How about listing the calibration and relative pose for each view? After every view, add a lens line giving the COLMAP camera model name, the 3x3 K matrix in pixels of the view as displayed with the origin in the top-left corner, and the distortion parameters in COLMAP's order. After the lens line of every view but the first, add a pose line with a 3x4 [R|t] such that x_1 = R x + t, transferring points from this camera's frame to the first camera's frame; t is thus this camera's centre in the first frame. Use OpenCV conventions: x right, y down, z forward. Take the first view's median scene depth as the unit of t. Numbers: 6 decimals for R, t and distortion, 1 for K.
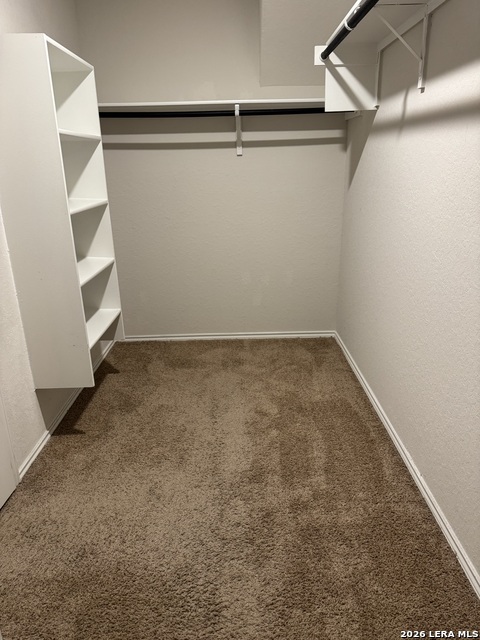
lens RADIAL K [[452.9, 0, 242.4], [0, 452.9, 318.6], [0, 0, 1]] dist [0.027054, -0.021332]
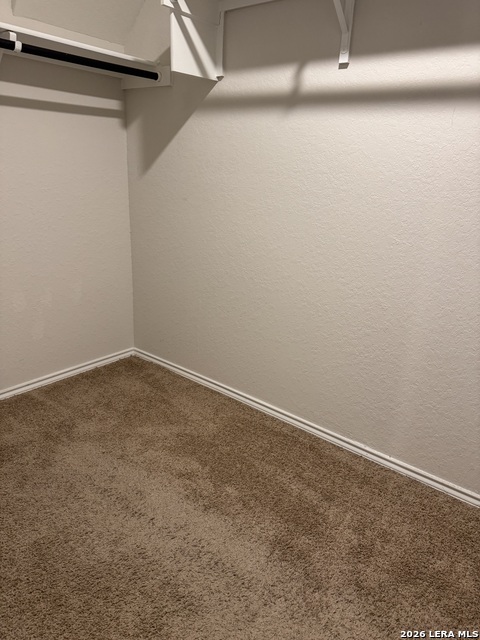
lens RADIAL K [[452.9, 0, 240.1], [0, 452.9, 320.9], [0, 0, 1]] dist [0.027054, -0.021332]
pose [[0.639960, -0.208774, 0.739503, -0.362757], [0.200835, 0.974375, 0.101281, -0.085380], [-0.741698, 0.083703, 0.665491, 0.386031]]
